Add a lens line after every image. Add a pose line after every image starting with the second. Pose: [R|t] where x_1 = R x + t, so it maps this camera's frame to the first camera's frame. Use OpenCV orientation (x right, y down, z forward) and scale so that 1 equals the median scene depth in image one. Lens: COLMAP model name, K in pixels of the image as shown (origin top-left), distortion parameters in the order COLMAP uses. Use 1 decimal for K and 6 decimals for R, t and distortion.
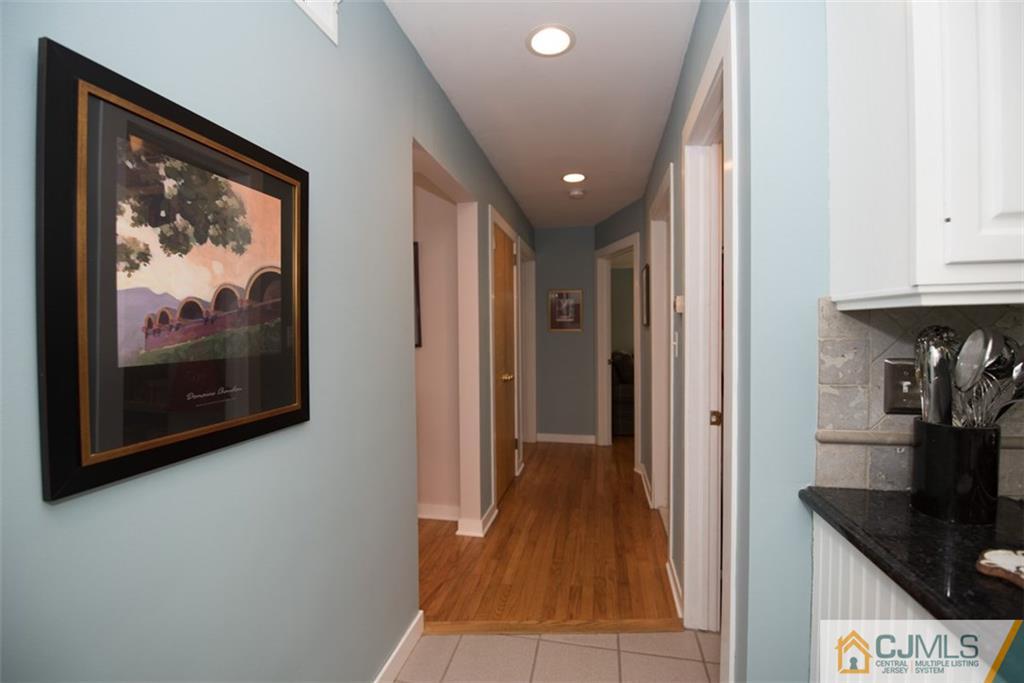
lens RADIAL K [[439.5, 0, 512.0], [0, 439.5, 341.5], [0, 0, 1]] dist [0.000556, -0.011529]
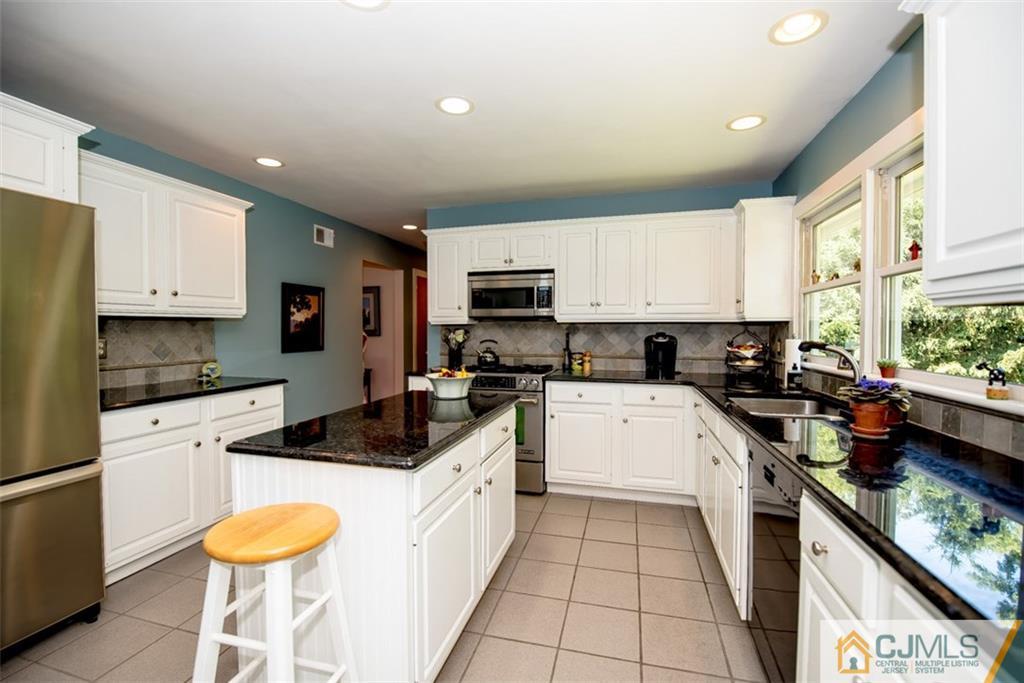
lens RADIAL K [[439.5, 0, 512.0], [0, 439.5, 341.5], [0, 0, 1]] dist [0.000556, -0.011529]
pose [[0.998094, 0.006452, -0.061380, 1.896332], [-0.006191, 0.999971, 0.004449, 0.098994], [0.061407, -0.004060, 0.998105, -3.685850]]
